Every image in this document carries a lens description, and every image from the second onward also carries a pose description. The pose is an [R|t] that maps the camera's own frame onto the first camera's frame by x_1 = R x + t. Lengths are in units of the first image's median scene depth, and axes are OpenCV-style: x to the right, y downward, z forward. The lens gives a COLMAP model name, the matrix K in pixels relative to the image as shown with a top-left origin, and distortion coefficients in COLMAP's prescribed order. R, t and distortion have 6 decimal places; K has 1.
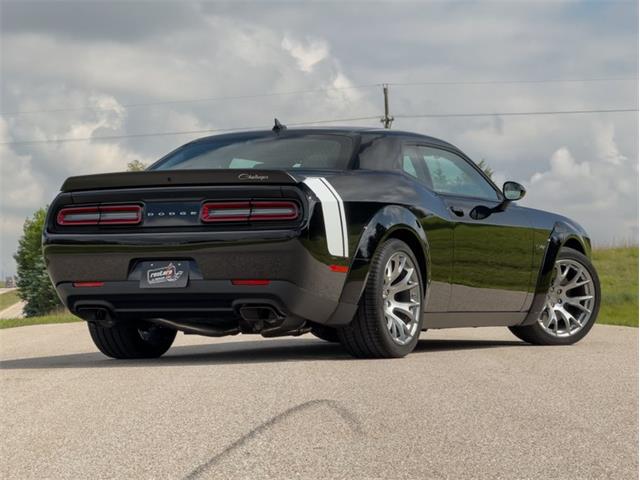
lens RADIAL K [[2622.9, 0, 320.0], [0, 2622.9, 240.0], [0, 0, 1]] dist [-0.000054, 2.094506]
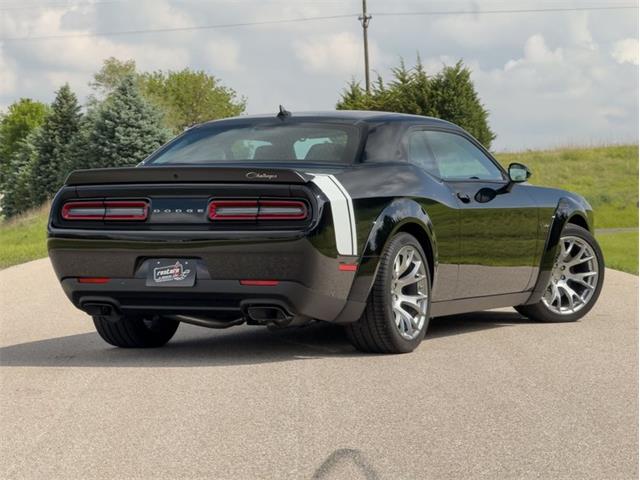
lens RADIAL K [[2622.9, 0, 320.0], [0, 2622.9, 240.0], [0, 0, 1]] dist [-0.000054, 2.094506]
pose [[0.999931, 0.000376, 0.011757, -0.014425], [-0.000946, 0.998822, 0.048513, -0.045865], [-0.011725, -0.048521, 0.998753, 0.012176]]
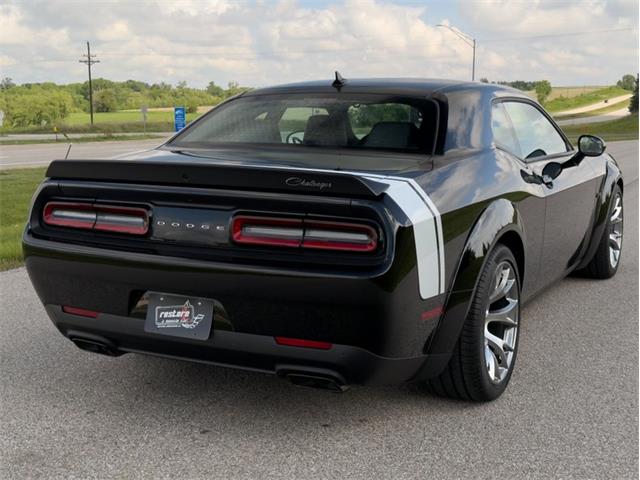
lens RADIAL K [[929.2, 0, 320.0], [0, 929.2, 240.0], [0, 0, 1]] dist [0.109687, -0.004126]
pose [[0.999814, 0.014469, -0.012740, -0.018649], [-0.011895, 0.983053, 0.182933, -0.050352], [0.015171, -0.182747, 0.983043, 0.740302]]
